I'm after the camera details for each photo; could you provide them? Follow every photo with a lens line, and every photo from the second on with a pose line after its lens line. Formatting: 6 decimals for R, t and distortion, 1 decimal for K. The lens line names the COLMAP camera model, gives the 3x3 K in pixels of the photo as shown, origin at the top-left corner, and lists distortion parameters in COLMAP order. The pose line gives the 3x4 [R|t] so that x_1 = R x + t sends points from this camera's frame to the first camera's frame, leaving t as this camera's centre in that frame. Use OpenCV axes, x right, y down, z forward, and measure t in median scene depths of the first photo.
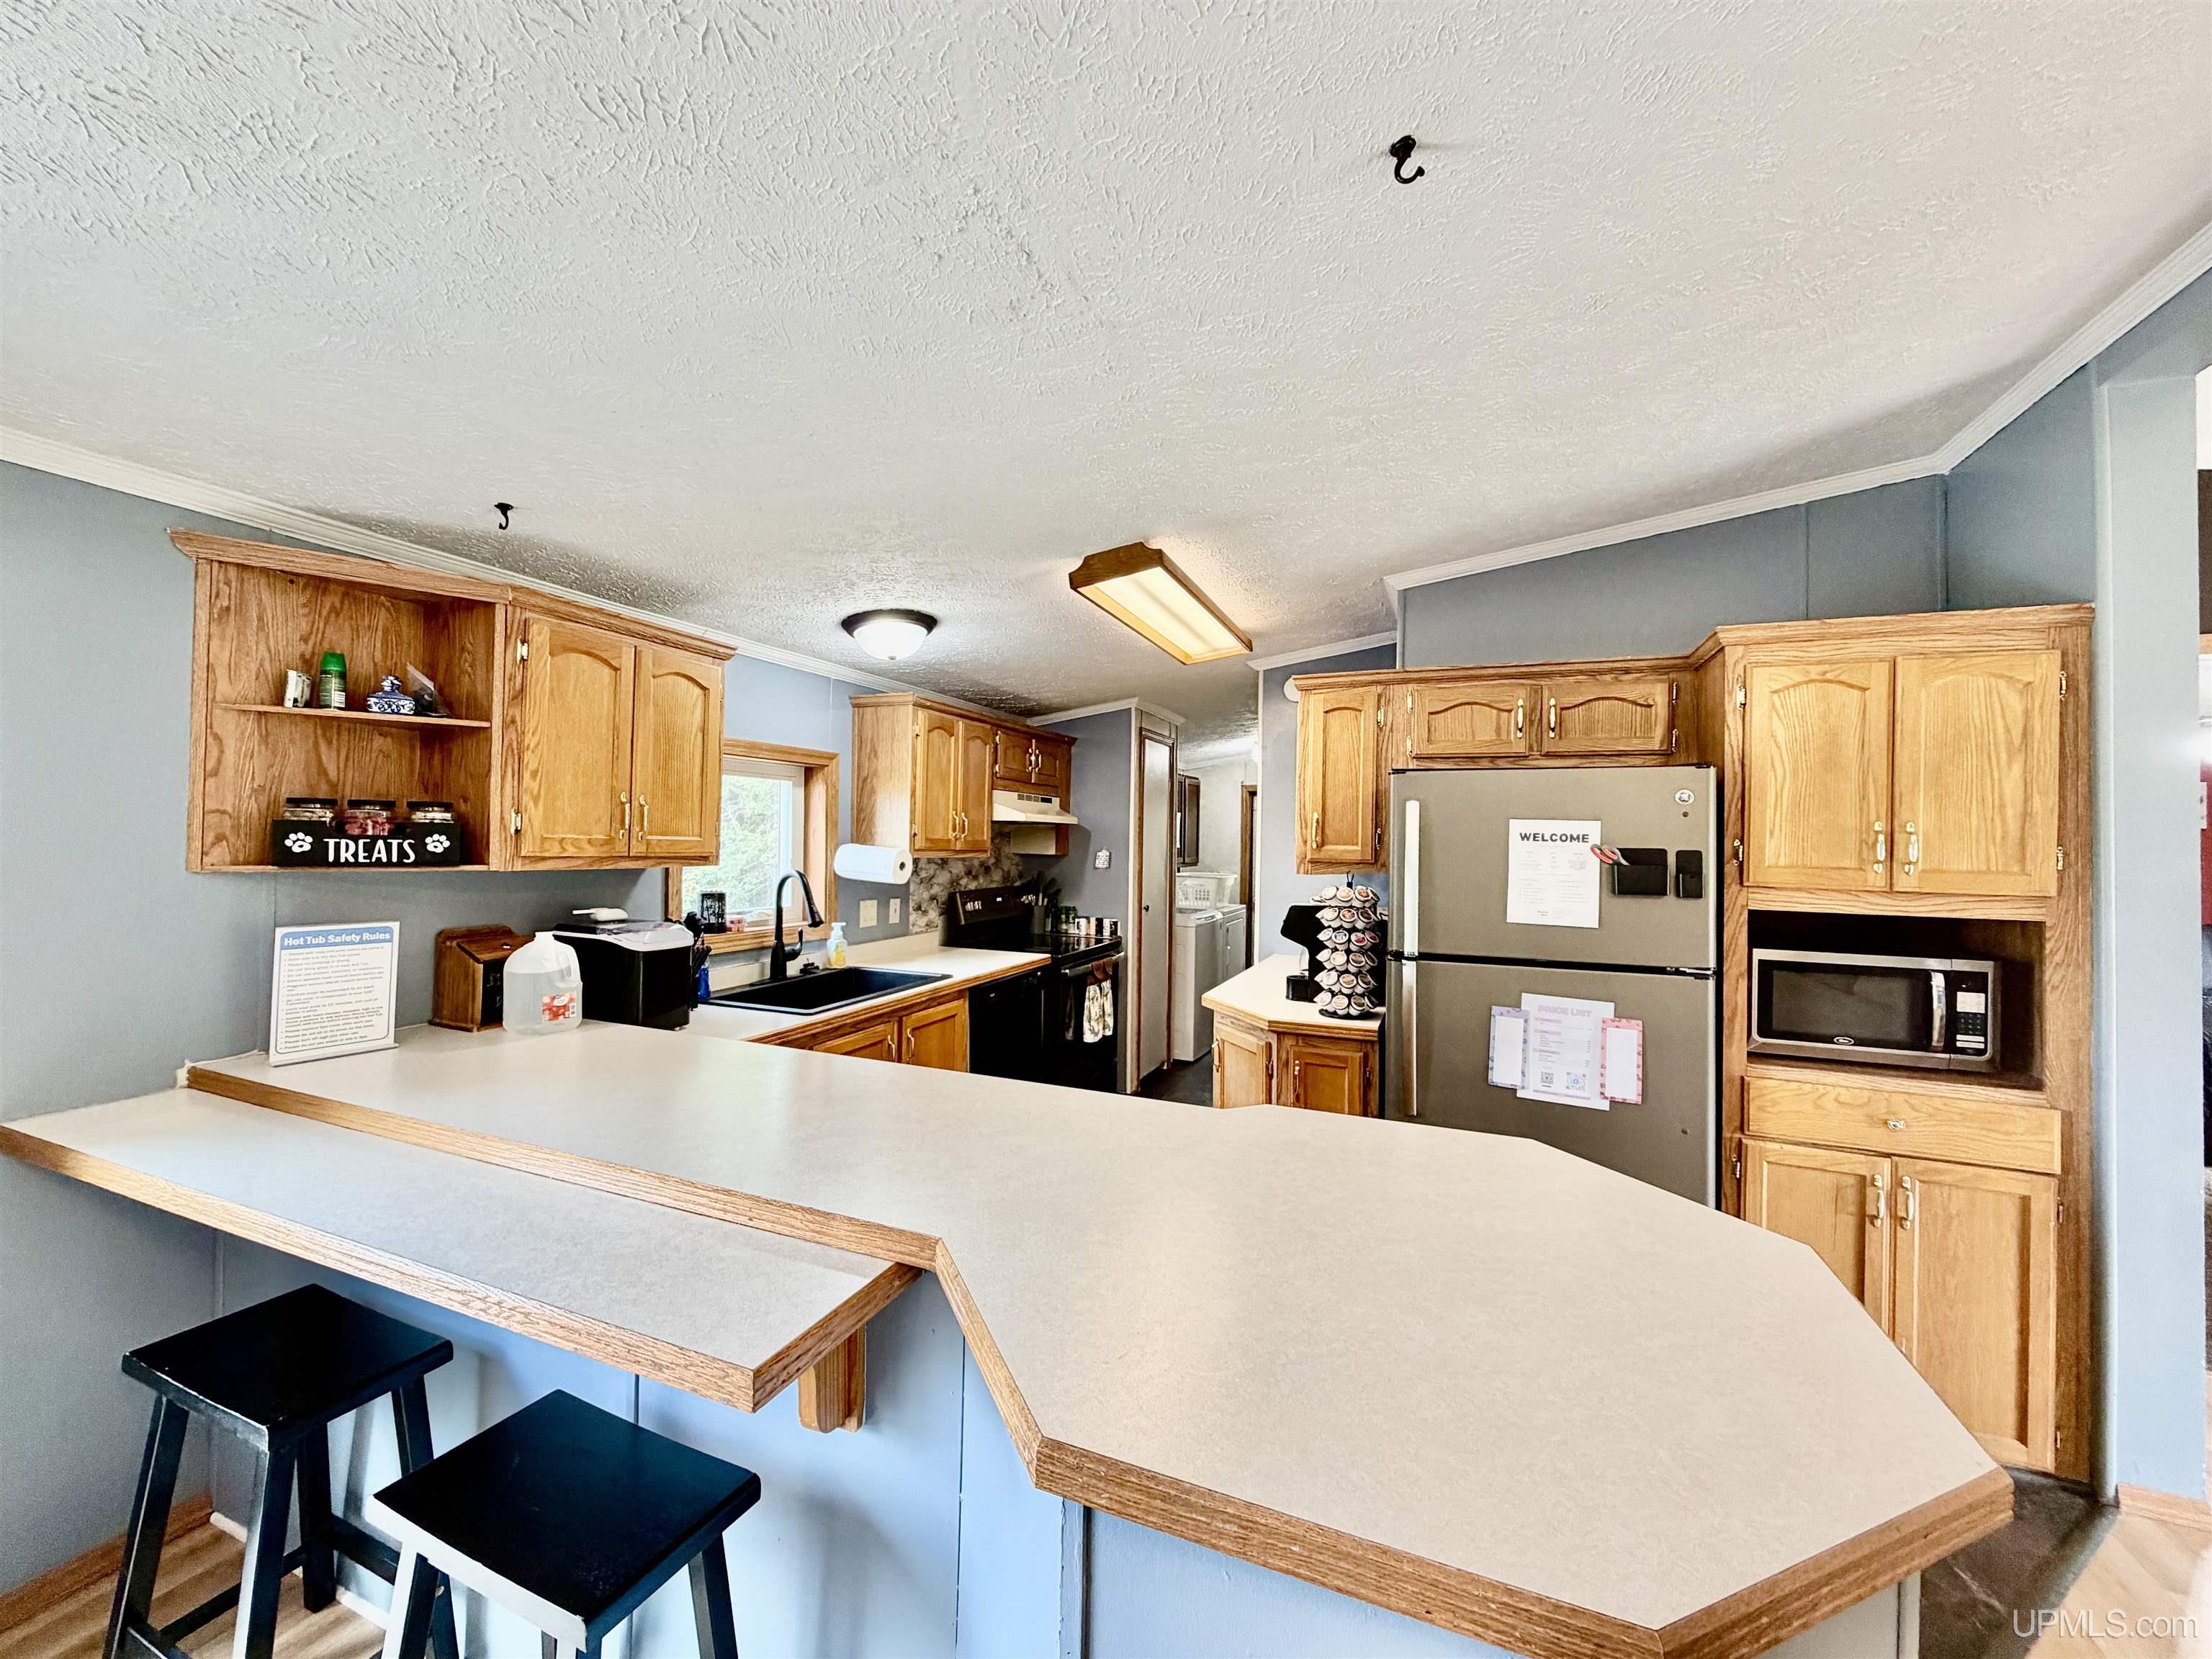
lens RADIAL K [[877.5, 0, 1099.0], [0, 877.5, 827.7], [0, 0, 1]] dist [-0.000653, 0.000293]
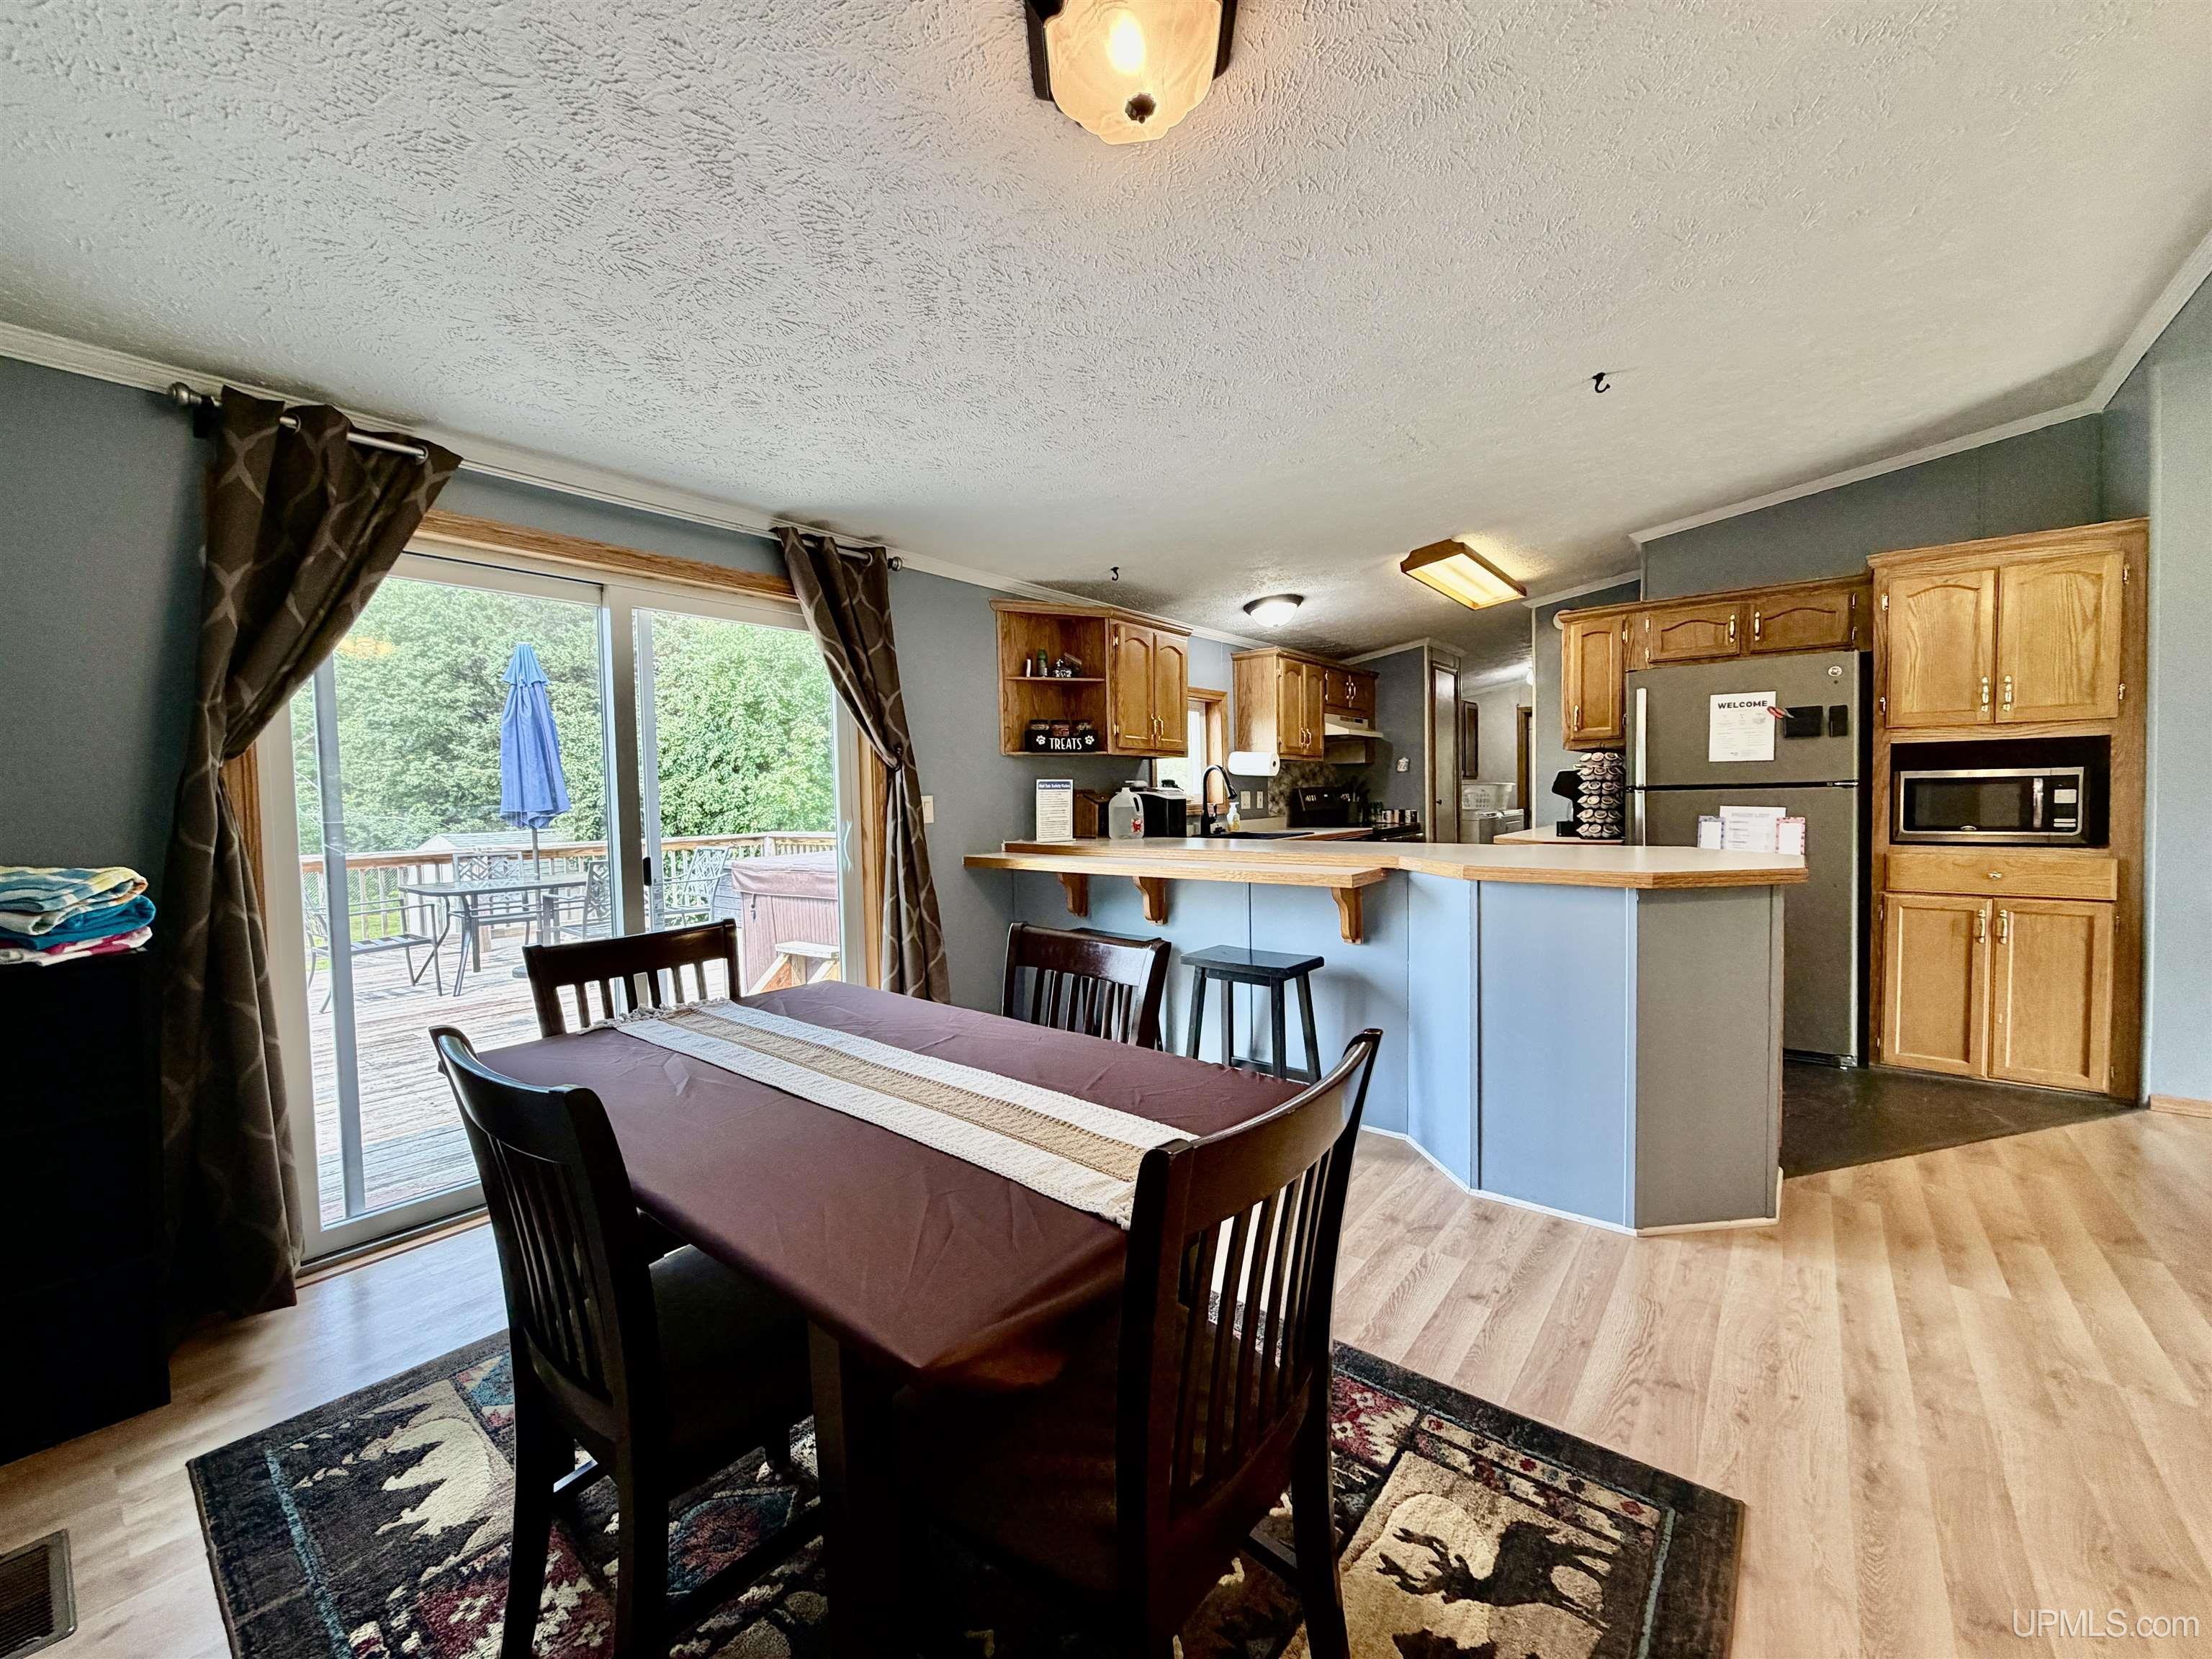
lens RADIAL K [[877.5, 0, 1099.0], [0, 877.5, 827.7], [0, 0, 1]] dist [-0.000653, 0.000293]
pose [[0.960049, -0.026934, -0.278534, -0.123674], [0.041156, 0.998123, 0.045340, 0.092577], [0.276790, -0.054992, 0.959355, -0.681648]]
